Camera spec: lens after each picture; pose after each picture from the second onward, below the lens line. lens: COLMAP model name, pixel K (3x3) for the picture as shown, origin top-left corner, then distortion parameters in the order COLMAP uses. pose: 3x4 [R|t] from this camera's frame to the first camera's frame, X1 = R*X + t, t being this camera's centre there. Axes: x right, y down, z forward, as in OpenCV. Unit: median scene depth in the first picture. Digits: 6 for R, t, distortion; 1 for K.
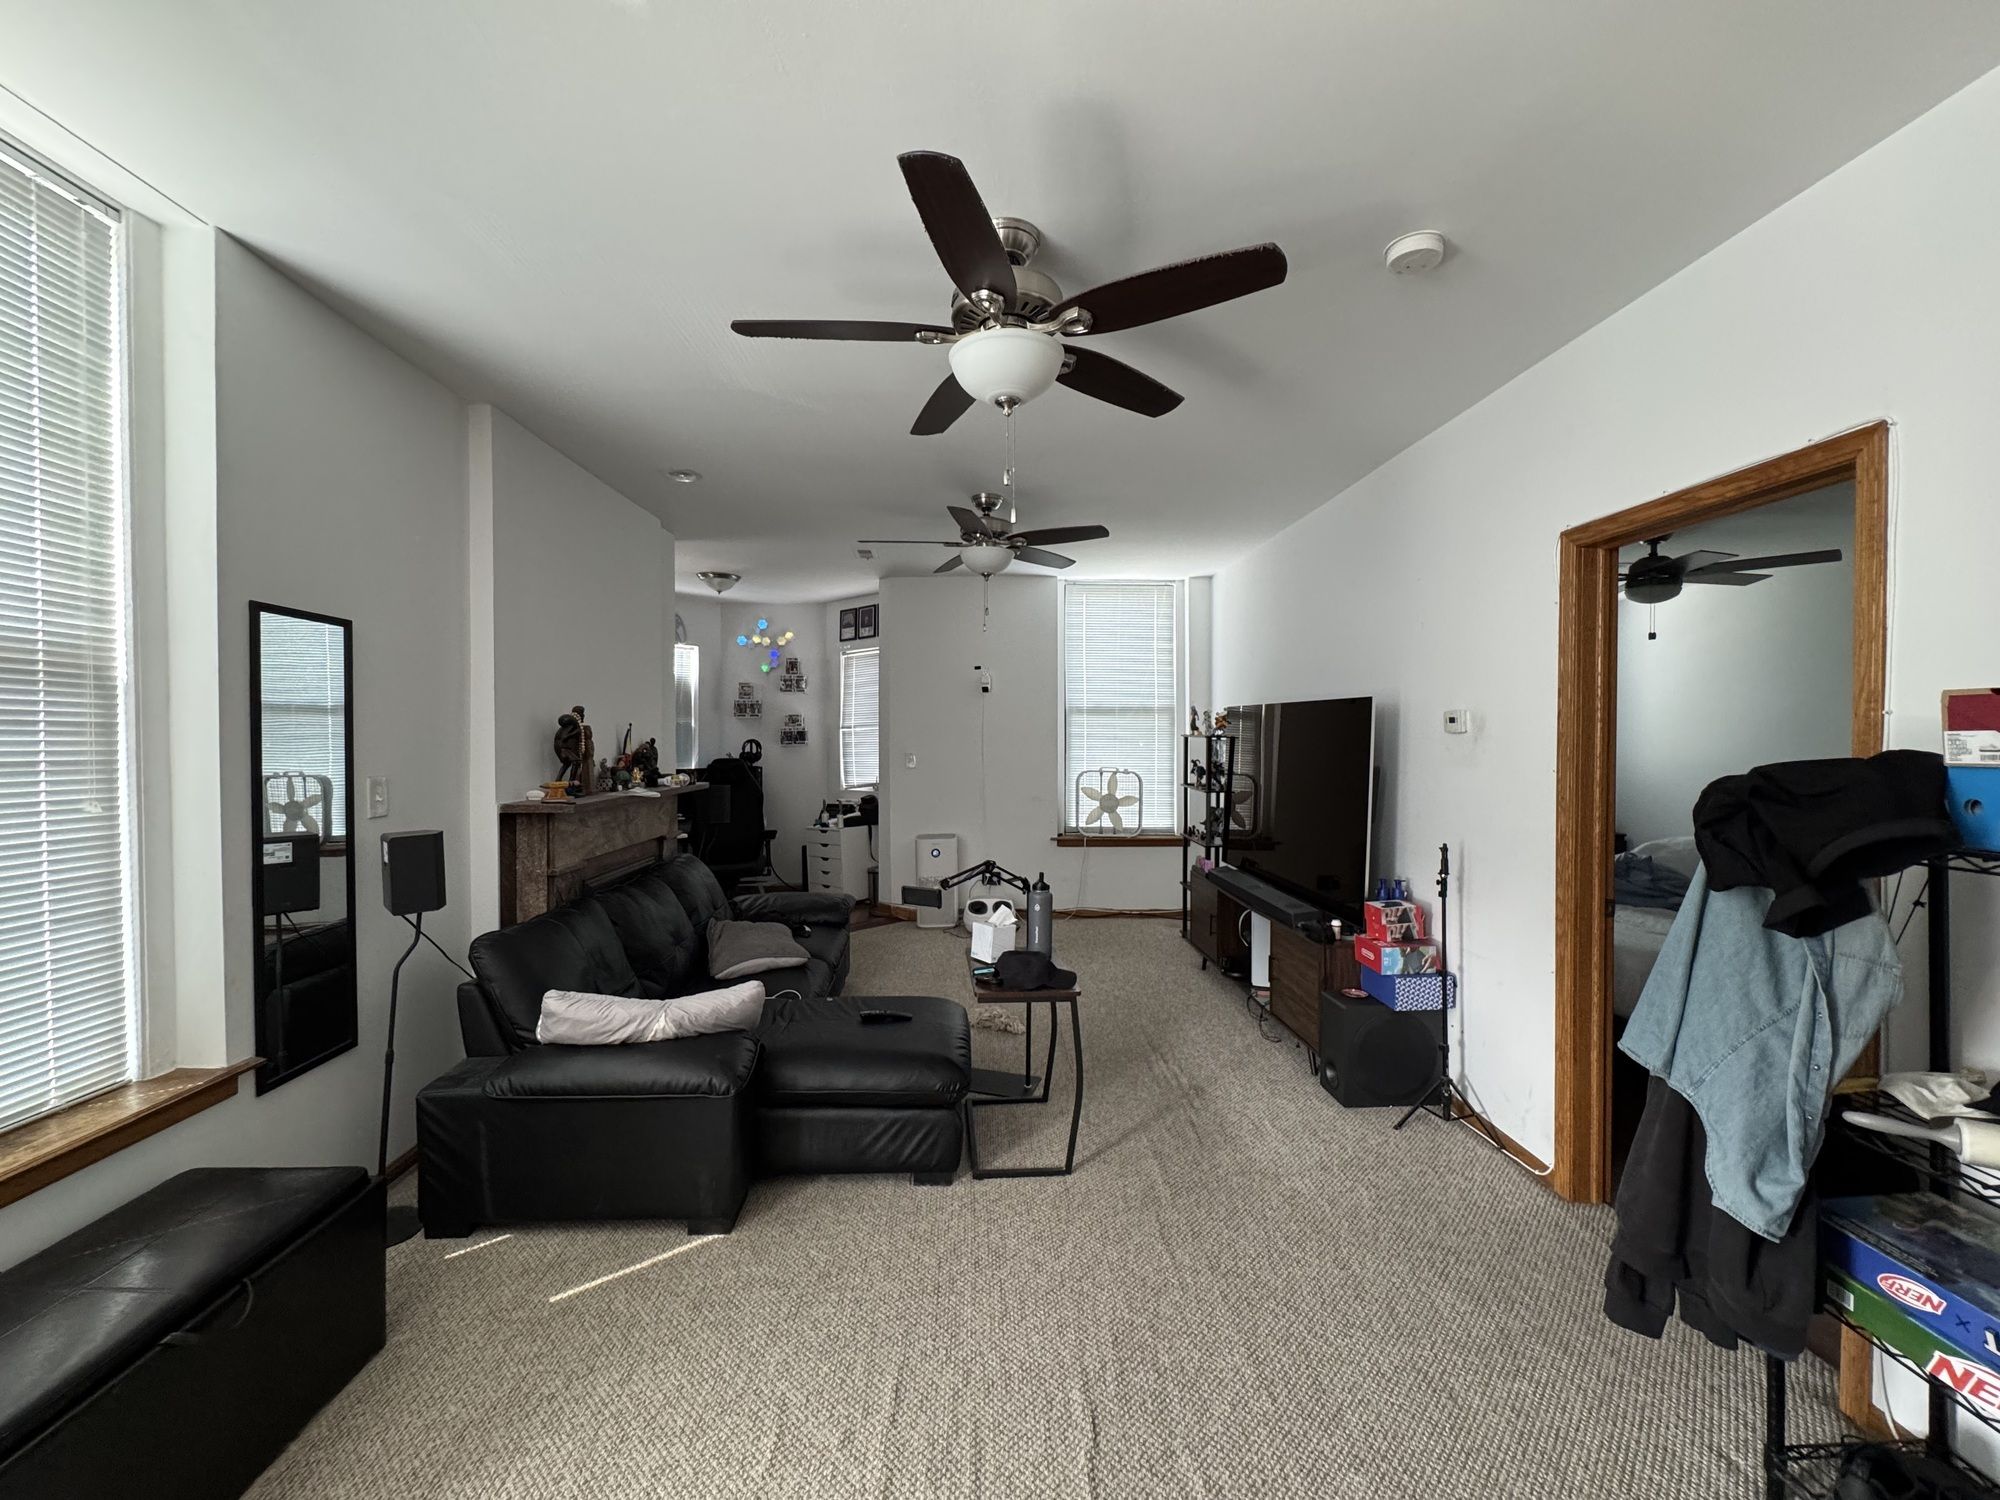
lens RADIAL K [[802.0, 0, 998.6], [0, 802.0, 750.9], [0, 0, 1]] dist [-0.000192, 0.000062]
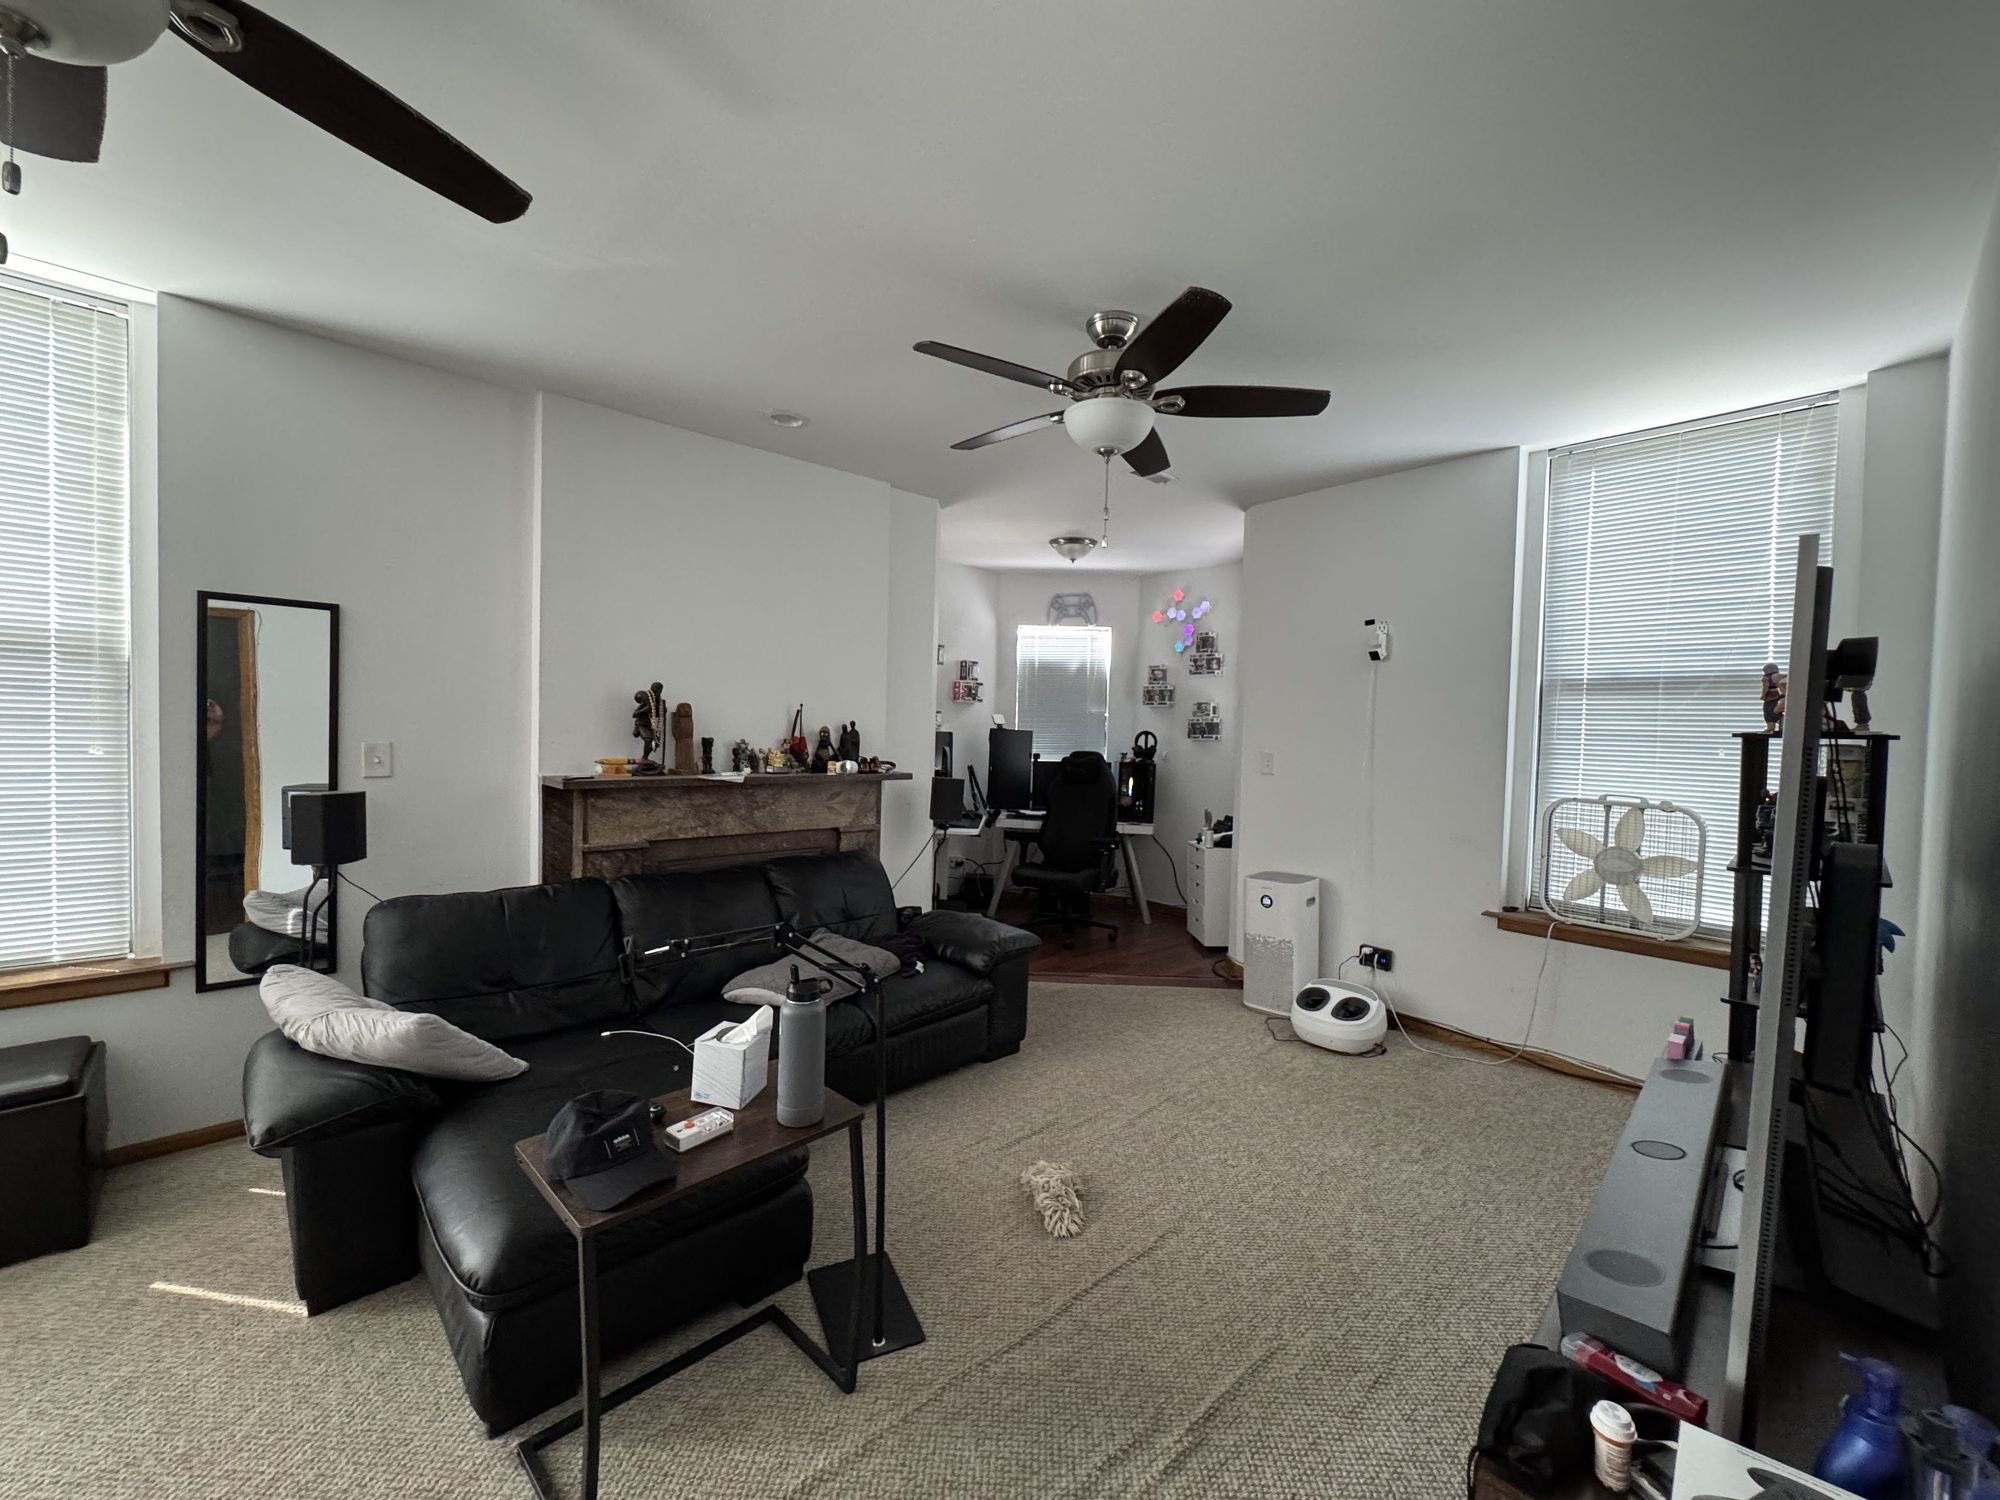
lens RADIAL K [[802.0, 0, 995.0], [0, 802.0, 748.5], [0, 0, 1]] dist [-0.000192, 0.000062]
pose [[0.658019, 0.034738, -0.752199, 0.257702], [-0.036345, 0.999236, 0.014352, -0.002485], [0.752123, 0.017895, 0.658779, 0.357364]]
